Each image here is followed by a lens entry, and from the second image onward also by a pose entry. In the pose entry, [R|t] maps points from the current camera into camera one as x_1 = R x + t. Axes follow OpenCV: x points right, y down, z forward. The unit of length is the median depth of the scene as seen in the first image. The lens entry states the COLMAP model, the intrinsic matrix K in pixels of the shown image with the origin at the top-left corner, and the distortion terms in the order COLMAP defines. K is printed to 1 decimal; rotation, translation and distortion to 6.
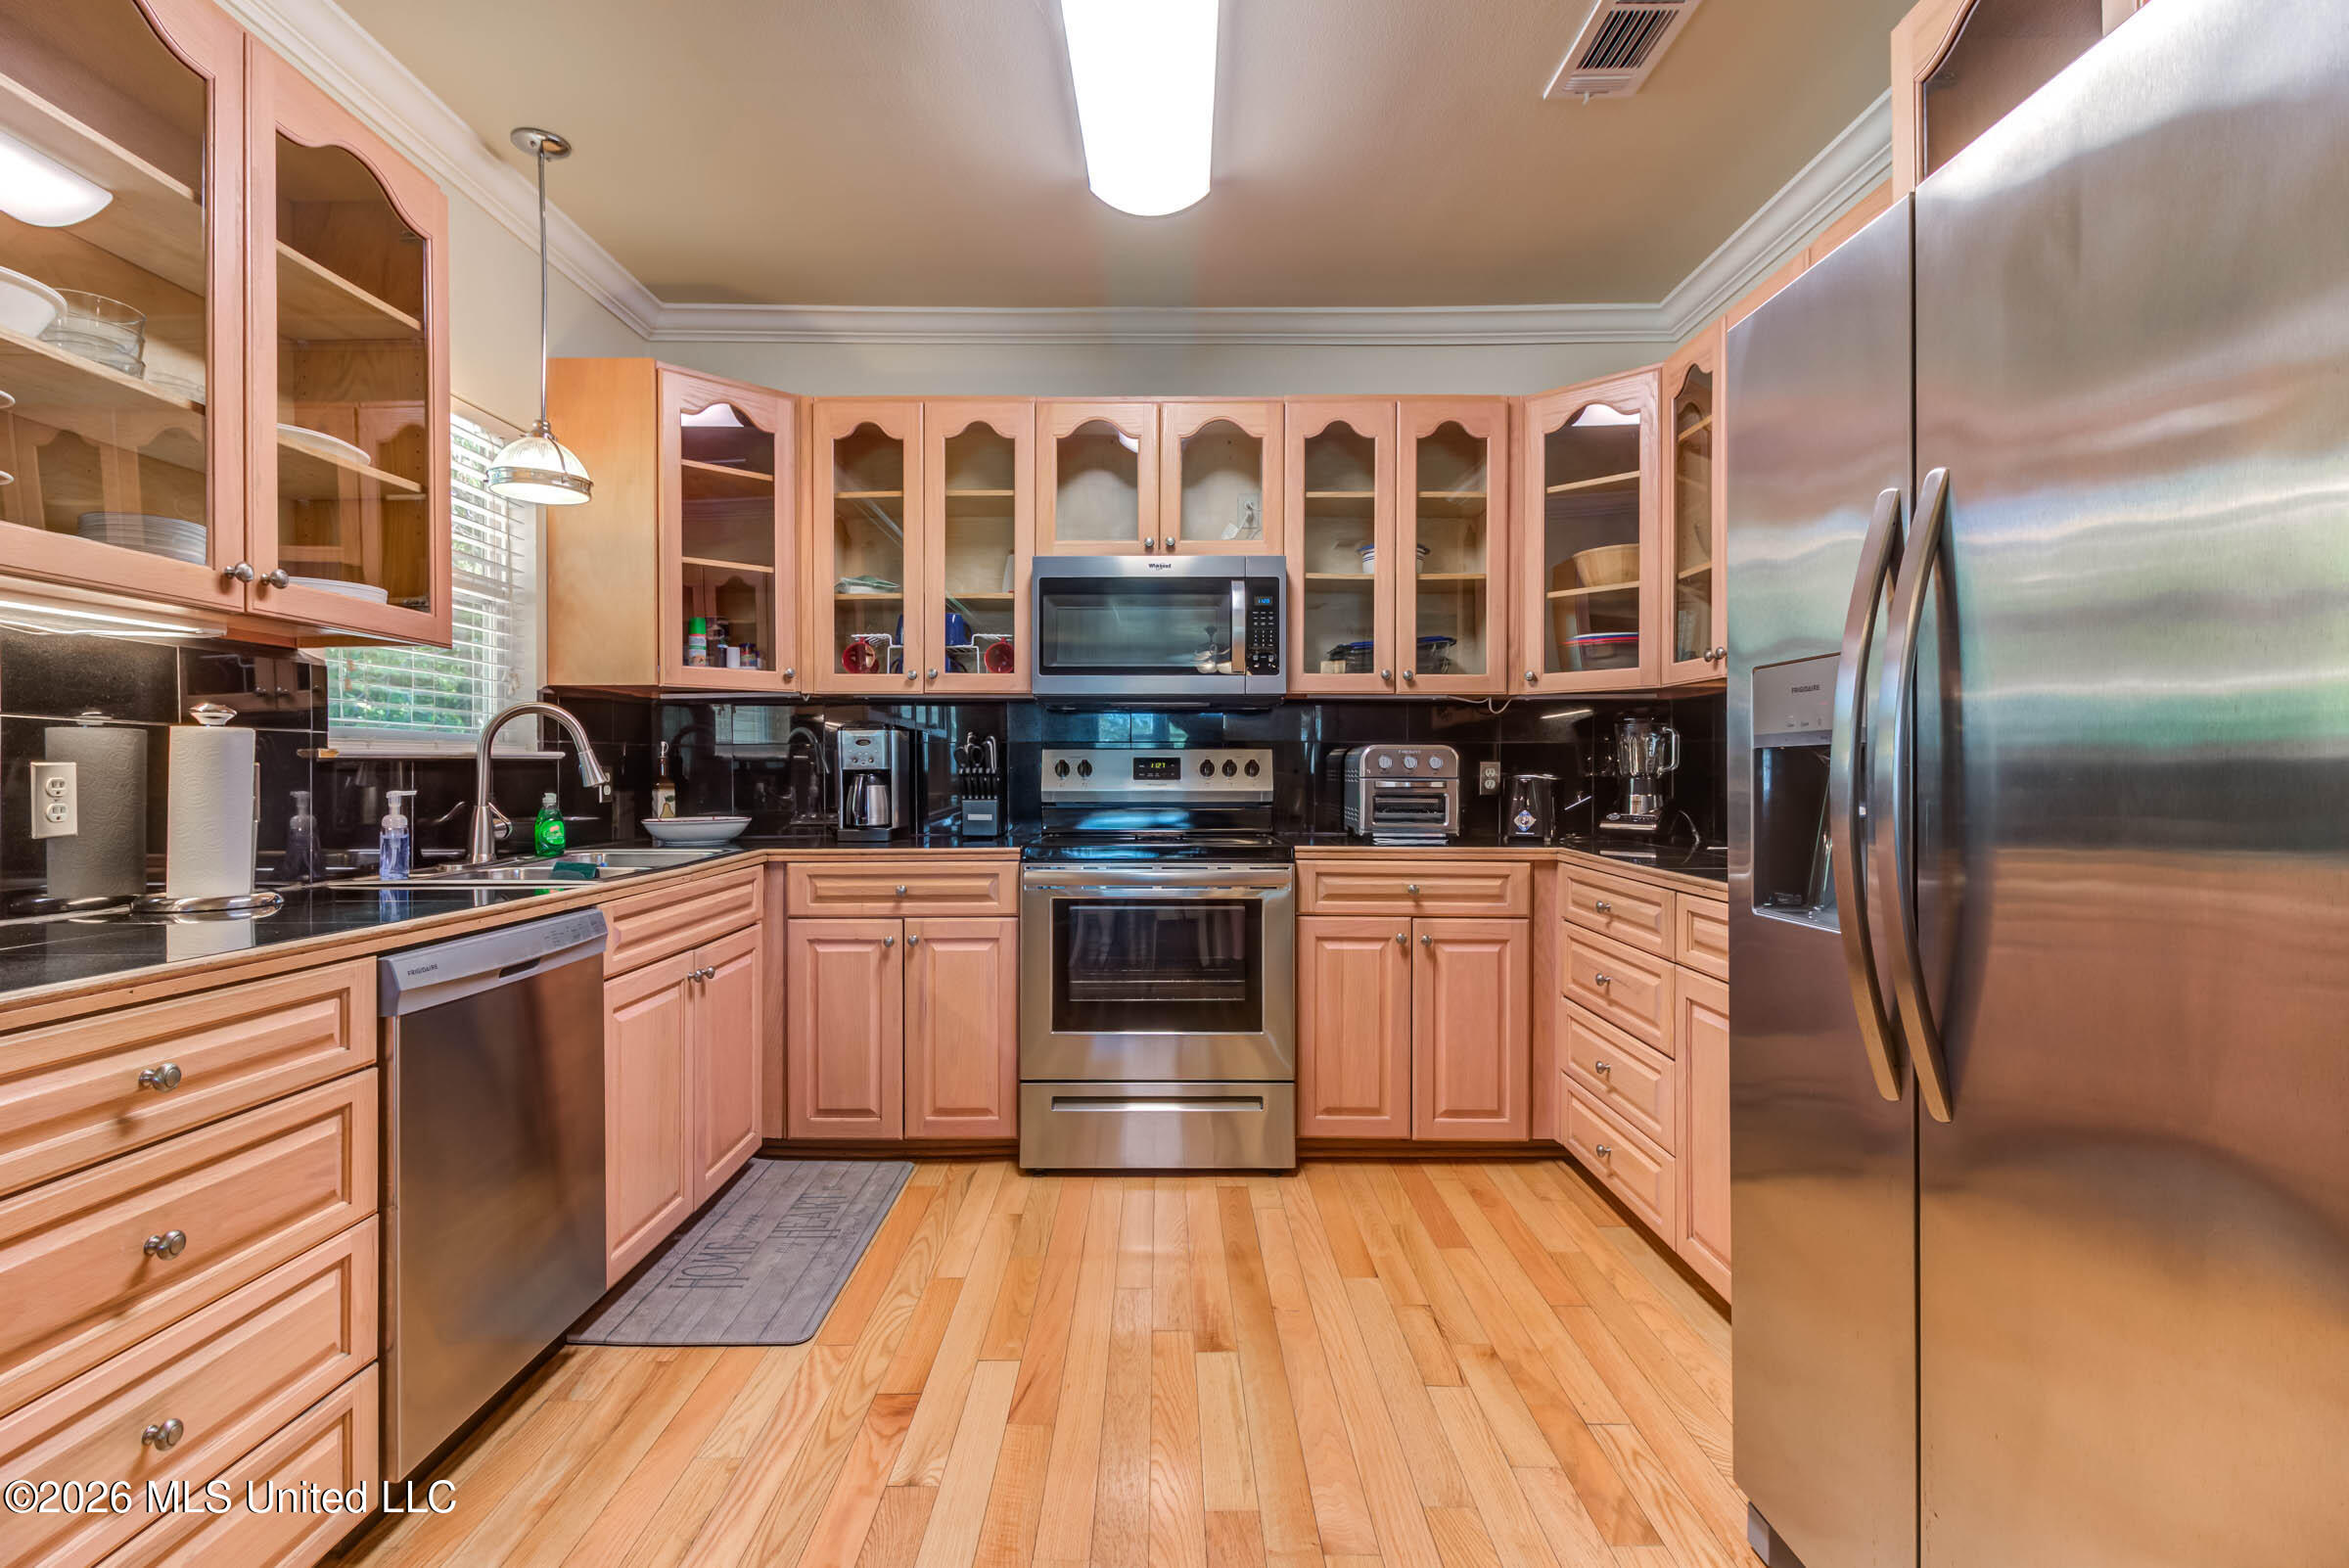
lens RADIAL K [[1115.9, 0, 1152.1], [0, 1115.9, 770.3], [0, 0, 1]] dist [0.020290, -0.018530]
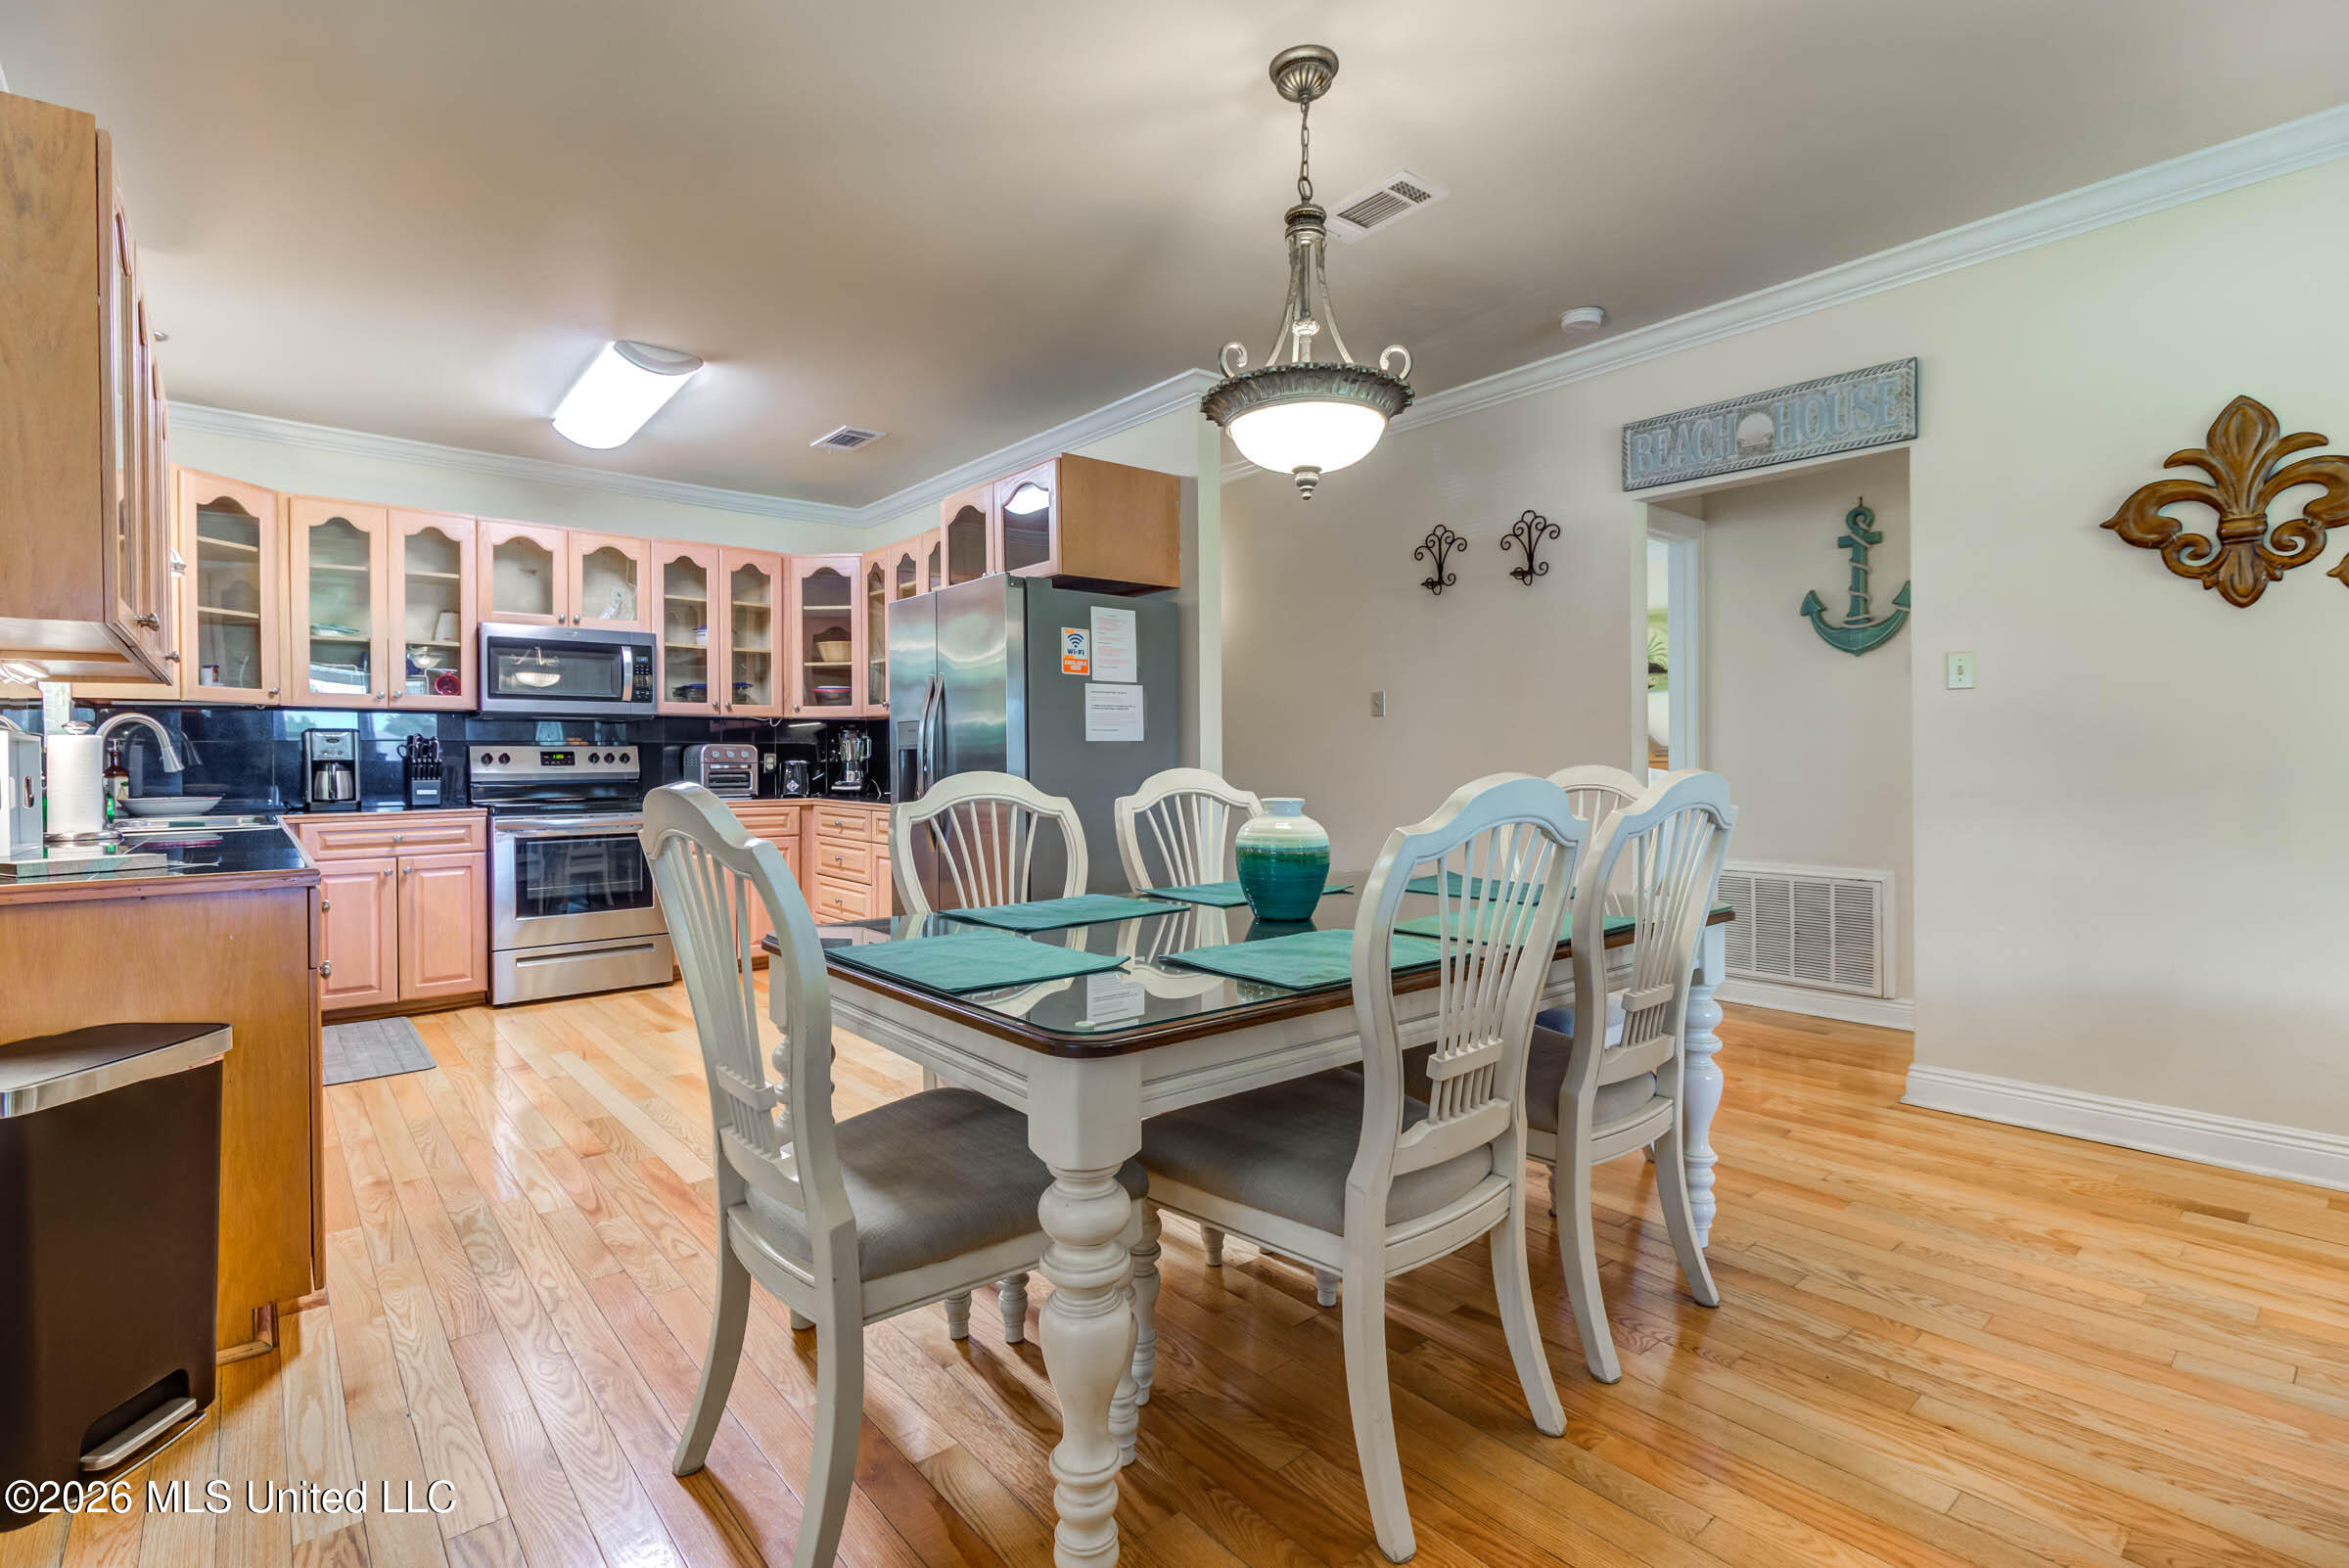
lens RADIAL K [[1083.7, 0, 1157.5], [0, 1083.7, 762.4], [0, 0, 1]] dist [0.023995, -0.016290]
pose [[0.761576, -0.007021, 0.648038, -0.397622], [0.005691, 0.999975, 0.004146, 0.002707], [-0.648051, 0.000531, 0.761597, -0.809419]]
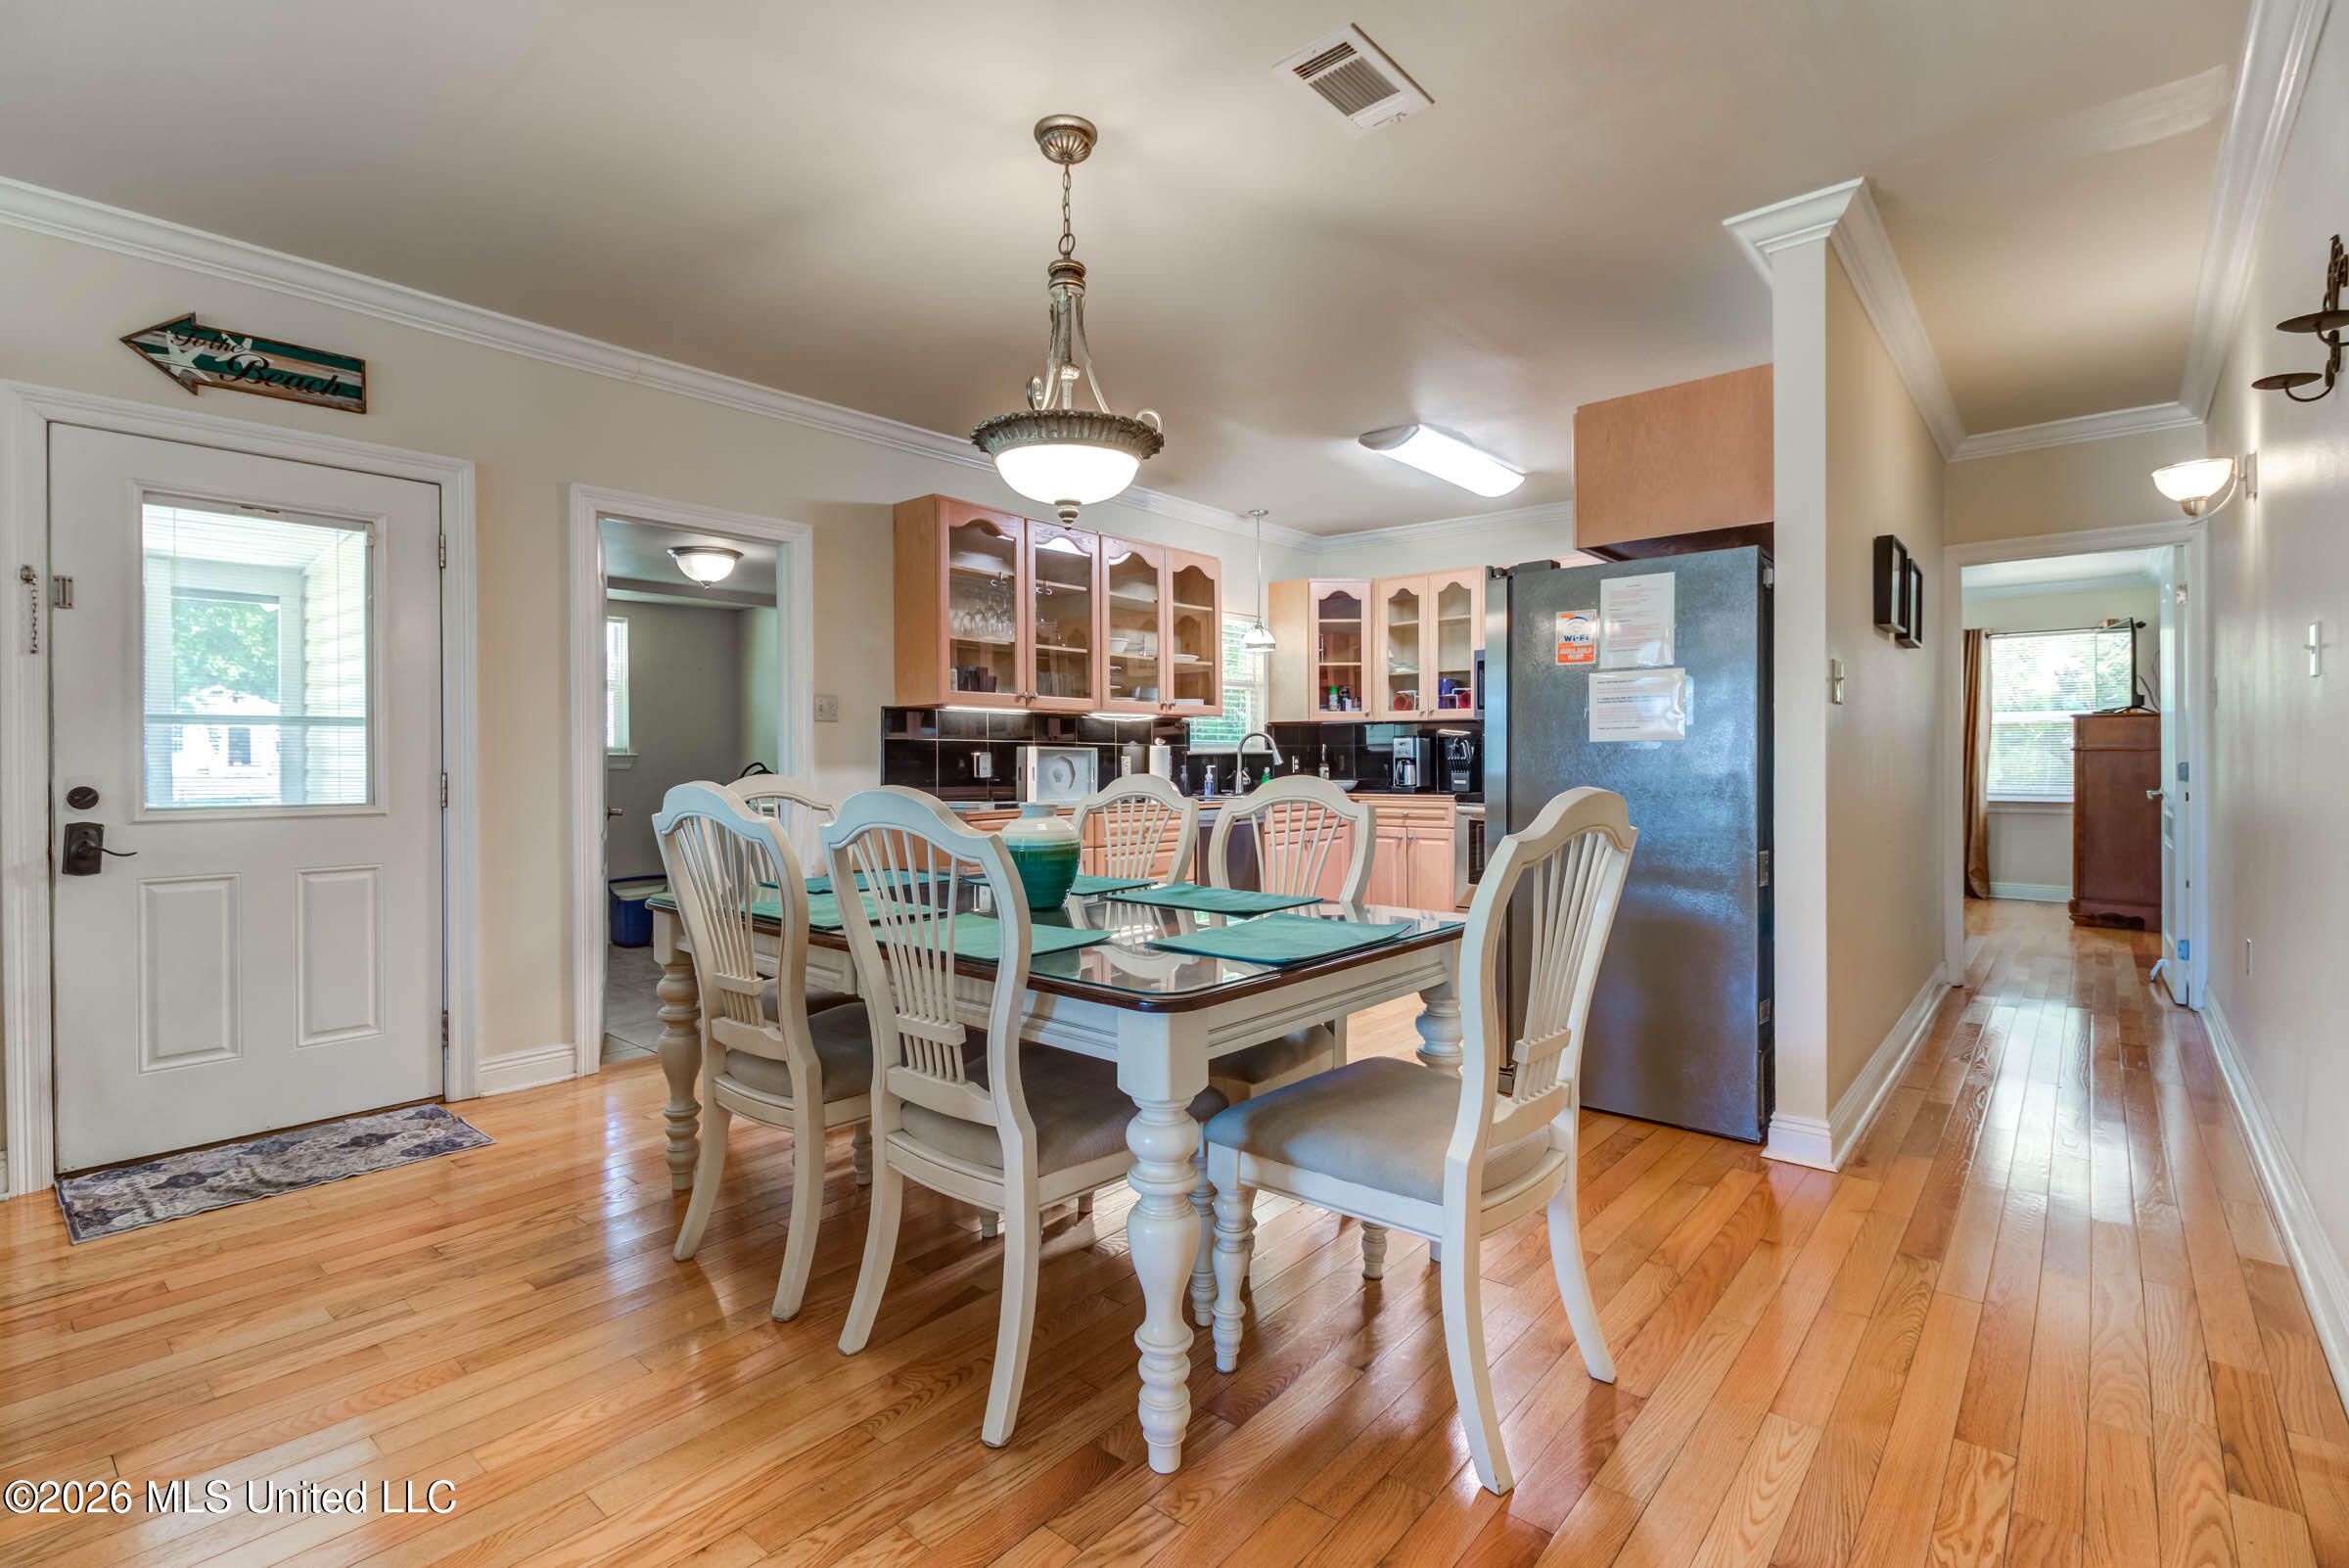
lens RADIAL K [[1083.7, 0, 1157.5], [0, 1083.7, 762.4], [0, 0, 1]] dist [0.023995, -0.016290]
pose [[0.763515, 0.000641, -0.645790, 0.750768], [0.003497, 0.999981, 0.005127, -0.003496], [0.645780, -0.006172, 0.763498, -0.887630]]
